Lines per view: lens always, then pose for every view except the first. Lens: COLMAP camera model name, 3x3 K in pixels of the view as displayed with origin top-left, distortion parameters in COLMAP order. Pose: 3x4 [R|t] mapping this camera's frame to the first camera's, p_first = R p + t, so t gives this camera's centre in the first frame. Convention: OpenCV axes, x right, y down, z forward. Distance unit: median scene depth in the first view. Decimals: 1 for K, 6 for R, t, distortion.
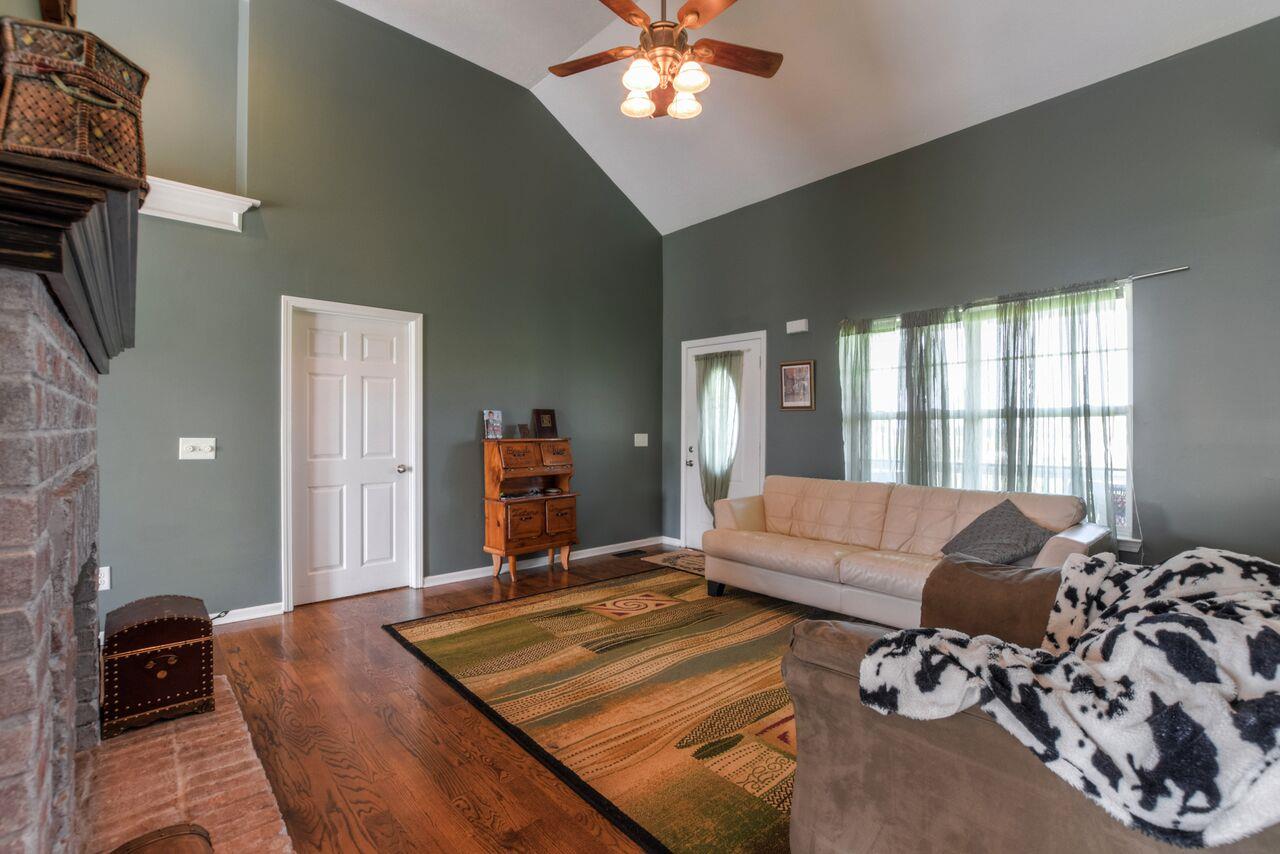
lens RADIAL K [[574.8, 0, 644.3], [0, 574.8, 435.8], [0, 0, 1]] dist [-0.024541, 0.003017]
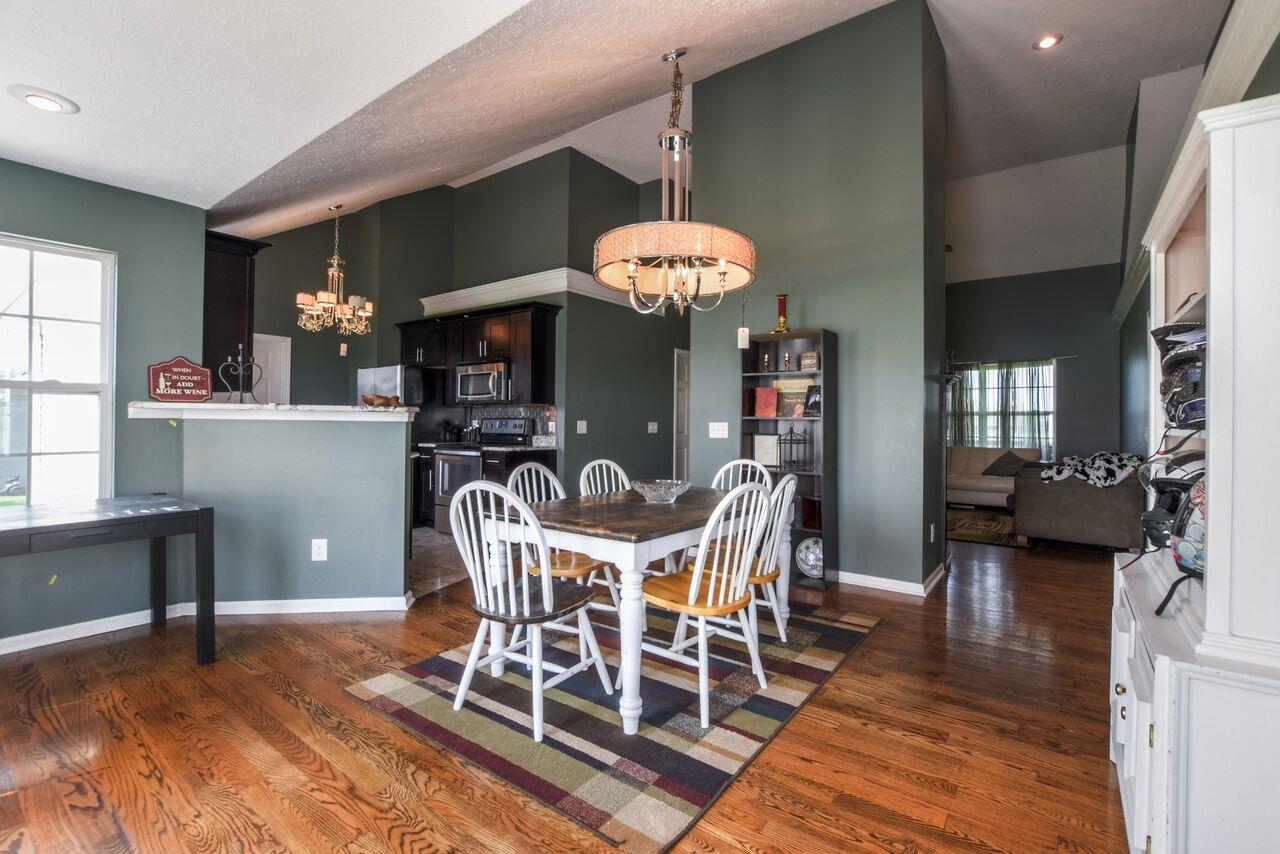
lens RADIAL K [[574.8, 0, 634.0], [0, 574.8, 422.0], [0, 0, 1]] dist [-0.024541, 0.003017]
pose [[0.983946, 0.005041, 0.178393, -1.263612], [-0.004145, 0.999977, -0.005392, 0.013419], [-0.178416, 0.004566, 0.983945, -0.997936]]
